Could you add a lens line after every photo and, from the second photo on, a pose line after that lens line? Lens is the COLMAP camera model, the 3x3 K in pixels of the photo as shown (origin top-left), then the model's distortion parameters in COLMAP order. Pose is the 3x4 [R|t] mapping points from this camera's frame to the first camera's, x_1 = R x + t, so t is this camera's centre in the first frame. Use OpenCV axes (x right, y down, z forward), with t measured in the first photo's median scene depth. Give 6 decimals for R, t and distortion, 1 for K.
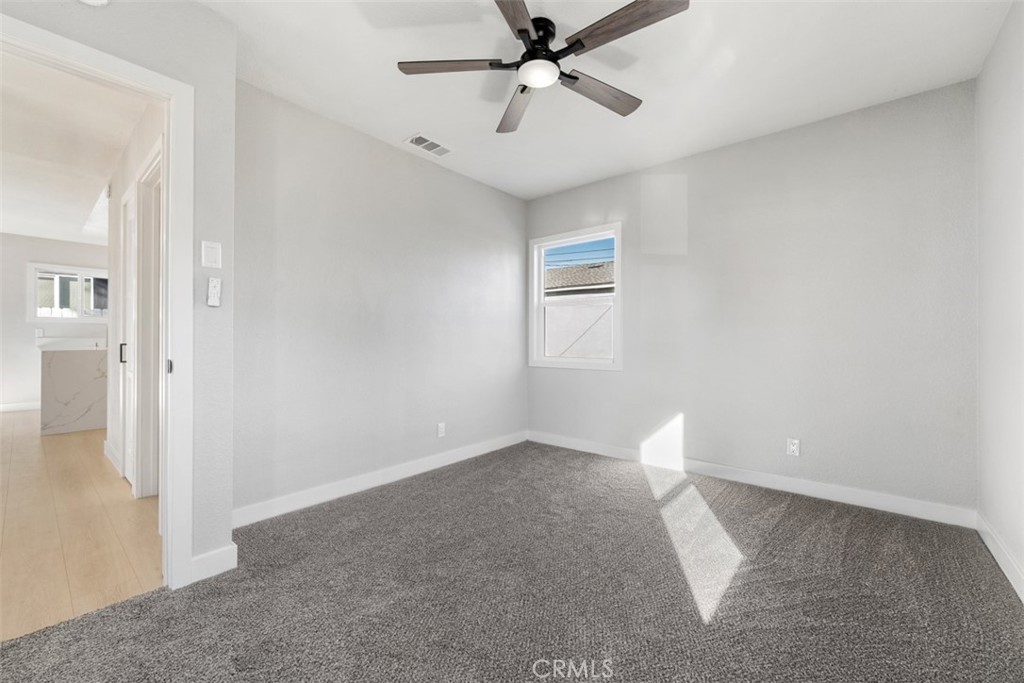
lens RADIAL K [[411.8, 0, 512.0], [0, 411.8, 341.5], [0, 0, 1]] dist [-0.000045, 0.000014]
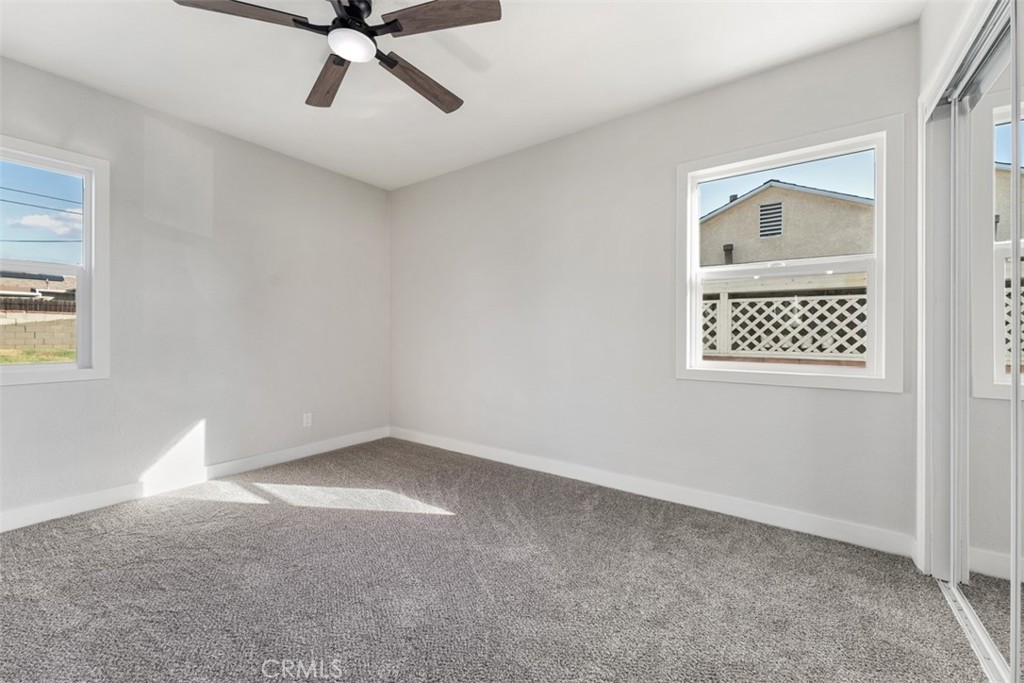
lens RADIAL K [[409.6, 0, 509.3], [0, 409.6, 334.9], [0, 0, 1]] dist [-0.000227, -0.000126]
pose [[-0.080692, -0.002701, 0.996735, -0.668530], [0.001498, 0.999995, 0.002831, -0.002545], [-0.996738, 0.001721, -0.080687, 0.550401]]
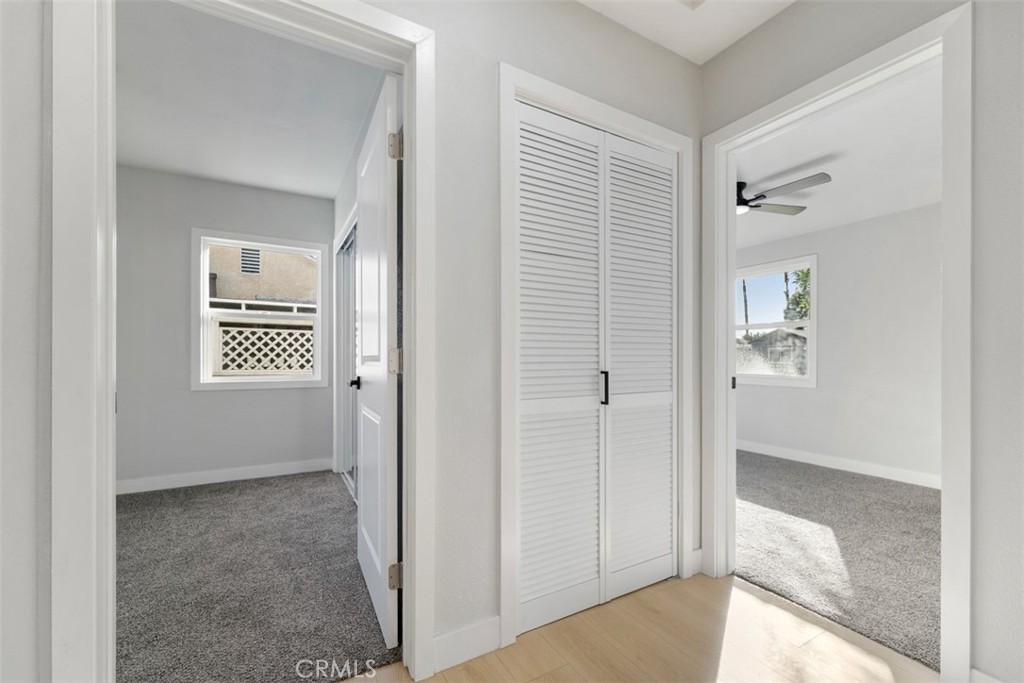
lens RADIAL K [[421.5, 0, 507.8], [0, 421.5, 358.0], [0, 0, 1]] dist [0.000284, -0.000023]
pose [[-0.936154, -0.003084, 0.351578, -0.717698], [-0.001088, 0.999982, 0.005876, -0.002956], [-0.351590, 0.005118, -0.936140, 0.595606]]
